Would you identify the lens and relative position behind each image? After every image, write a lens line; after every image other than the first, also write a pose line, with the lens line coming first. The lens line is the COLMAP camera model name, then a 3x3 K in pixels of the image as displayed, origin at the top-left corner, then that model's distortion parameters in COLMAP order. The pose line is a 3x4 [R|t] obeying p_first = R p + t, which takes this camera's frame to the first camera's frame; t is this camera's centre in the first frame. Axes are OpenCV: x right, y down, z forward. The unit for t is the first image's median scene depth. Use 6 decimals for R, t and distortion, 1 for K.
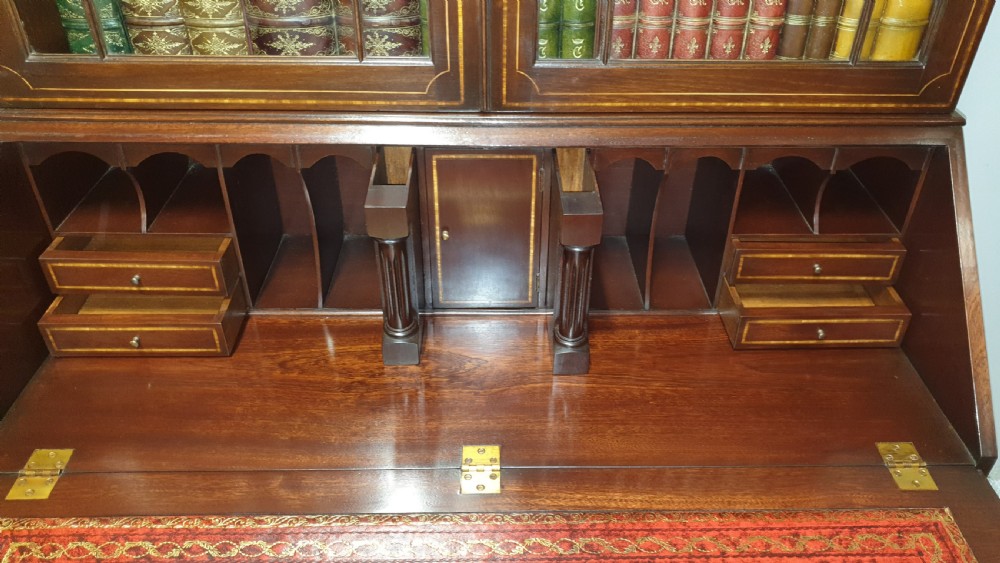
lens RADIAL K [[785.4, 0, 500.0], [0, 785.4, 280.7], [0, 0, 1]] dist [0.003636, 0.014689]
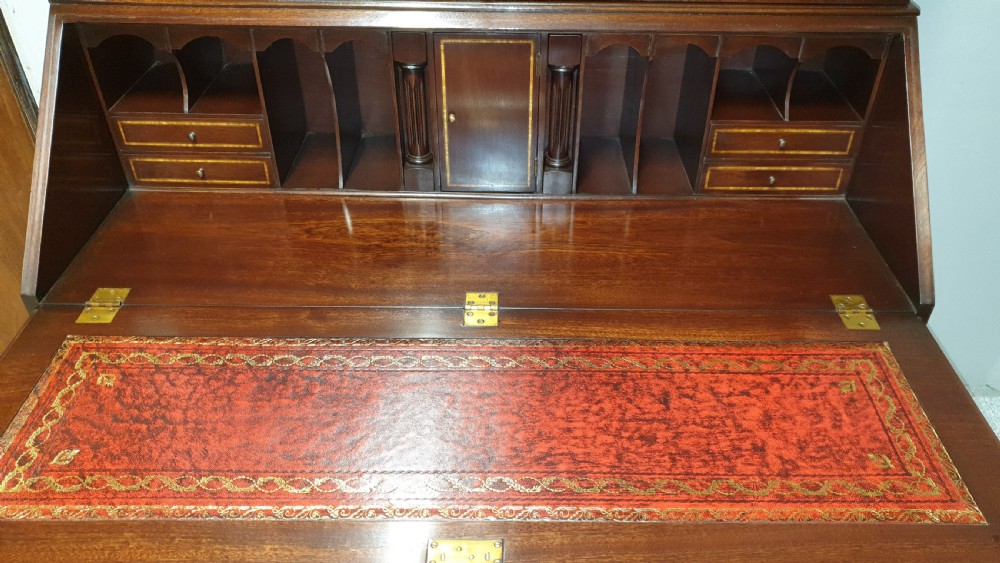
lens RADIAL K [[775.7, 0, 500.0], [0, 775.7, 281.5], [0, 0, 1]] dist [0.006455, 0.000329]
pose [[0.999774, 0.009438, -0.019050, 0.023680], [-0.008803, 0.999411, 0.033173, 0.153378], [0.019351, -0.032998, 0.999268, -0.126493]]
